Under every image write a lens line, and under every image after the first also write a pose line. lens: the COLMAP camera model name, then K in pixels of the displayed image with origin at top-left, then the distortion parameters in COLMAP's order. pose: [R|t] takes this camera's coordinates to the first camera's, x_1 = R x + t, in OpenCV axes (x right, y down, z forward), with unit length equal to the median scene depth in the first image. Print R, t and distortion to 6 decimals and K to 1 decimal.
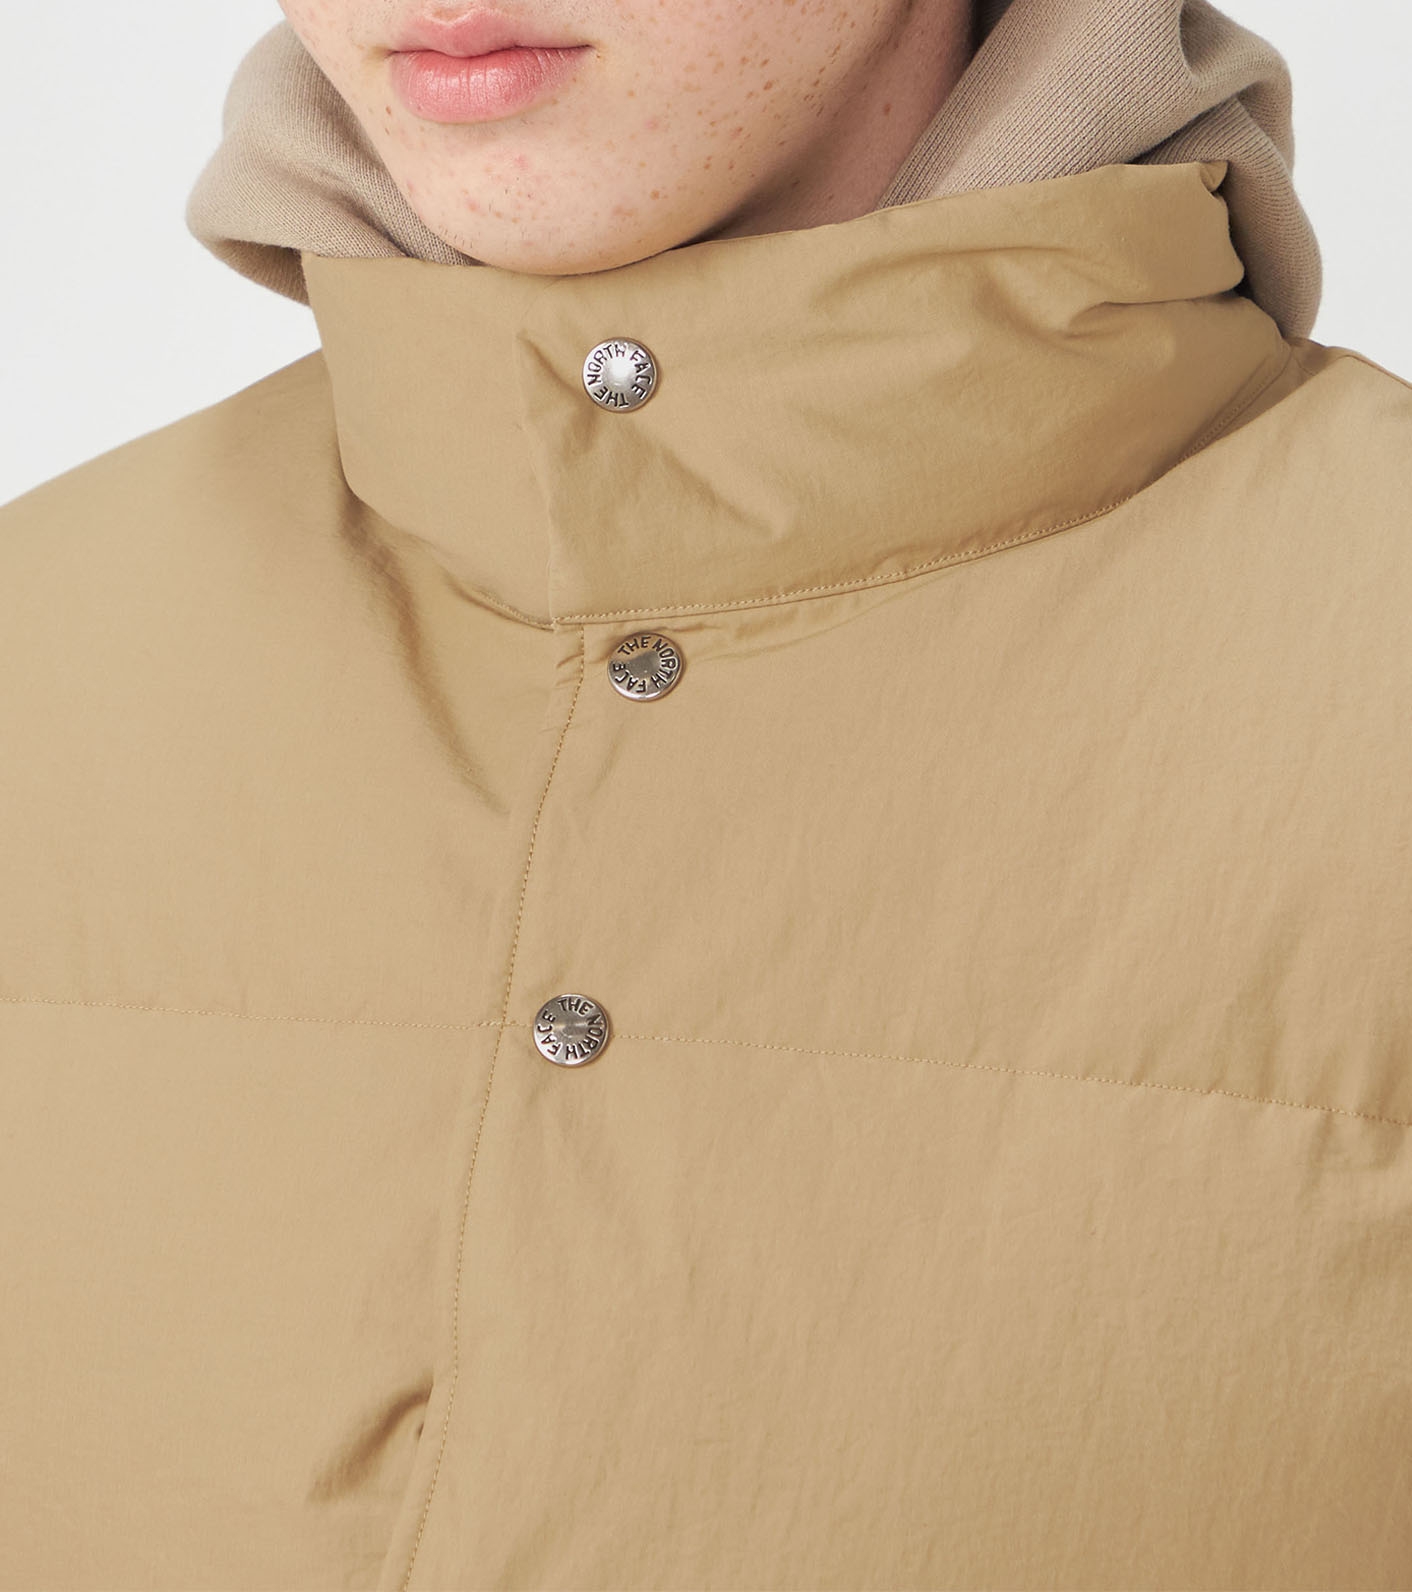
lens RADIAL K [[7256.3, 0, 706.0], [0, 7256.3, 796.0], [0, 0, 1]] dist [-0.332852, -3.069882]
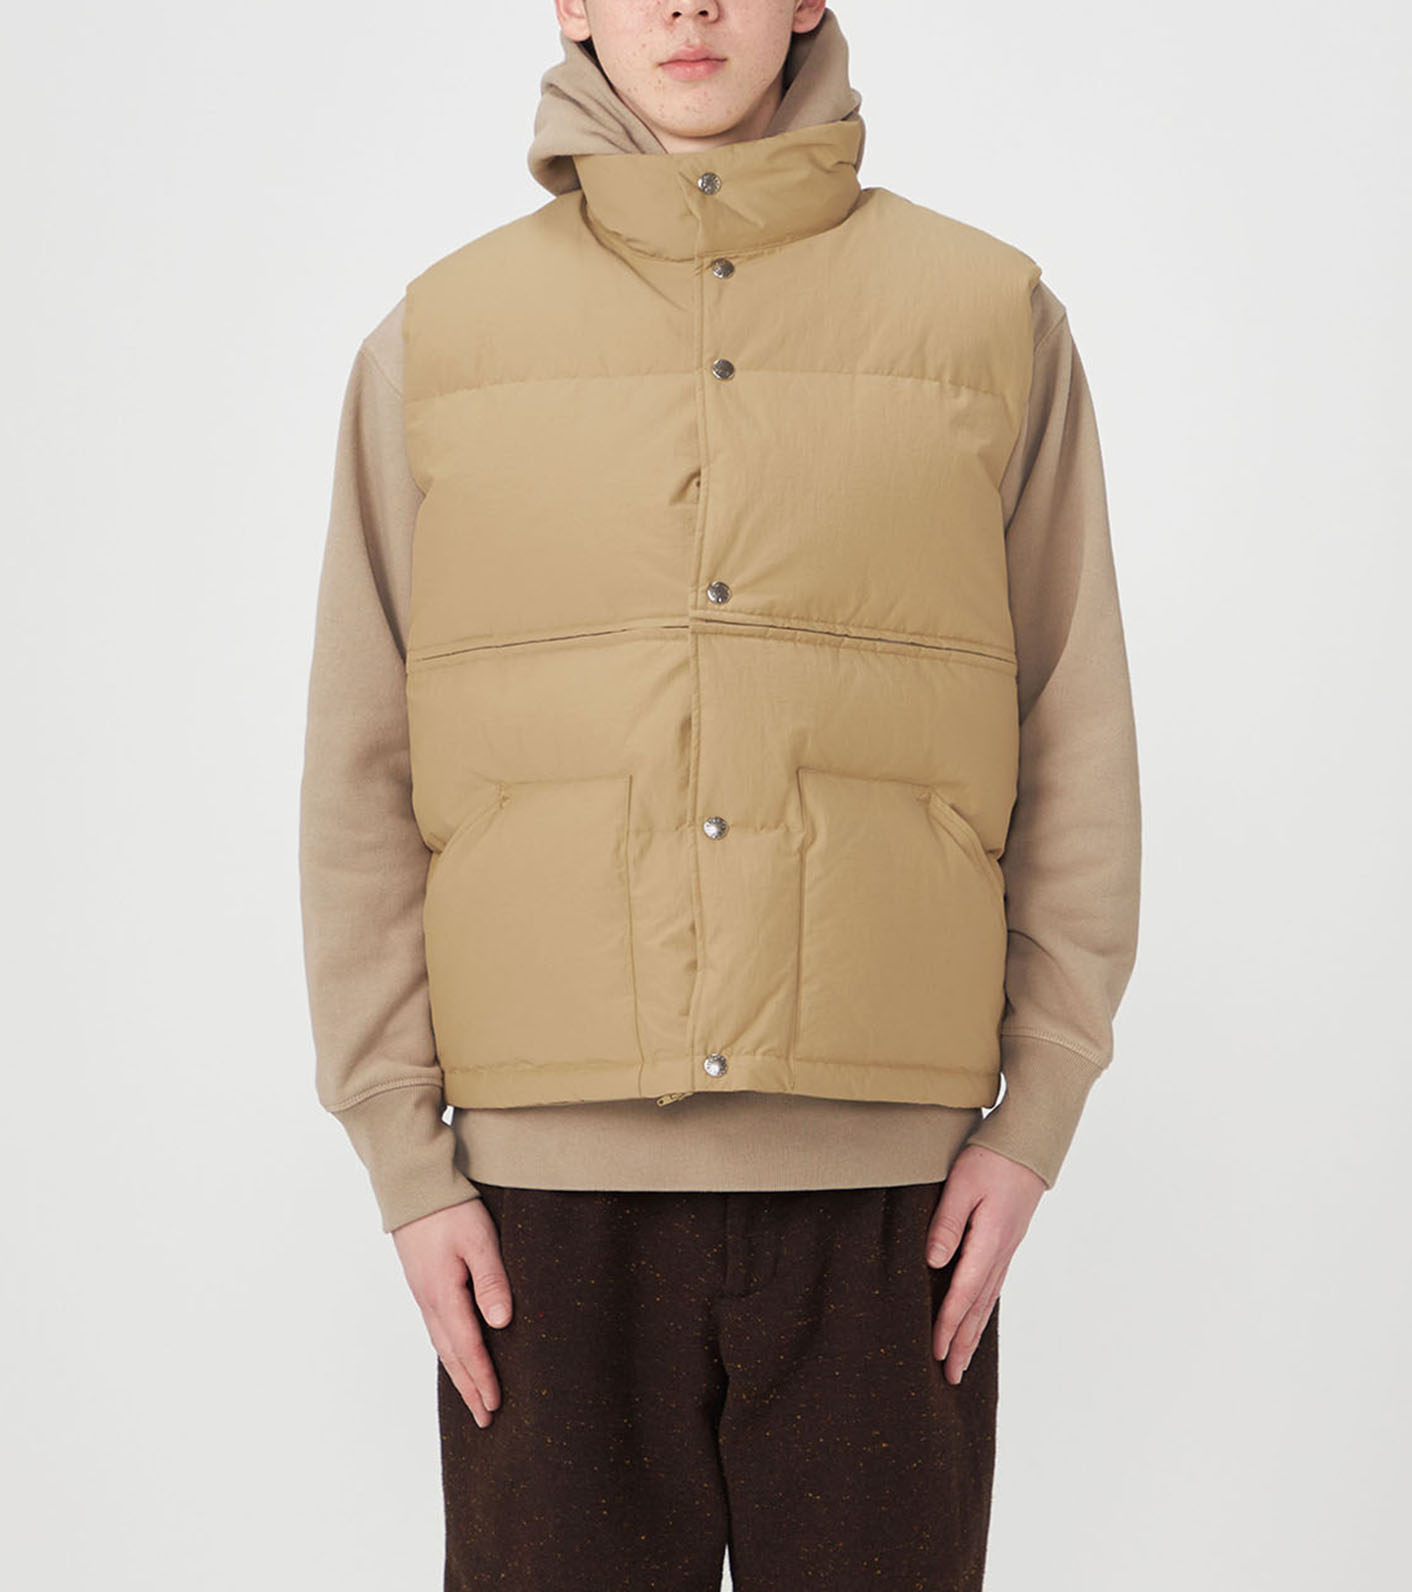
lens RADIAL K [[7256.3, 0, 706.0], [0, 7256.3, 796.0], [0, 0, 1]] dist [-0.332852, -3.069882]
pose [[0.925574, -0.042762, 0.376145, -1.306542], [0.070954, 0.995587, -0.061411, 0.437195], [-0.371859, 0.083529, 0.924523, -2.114349]]
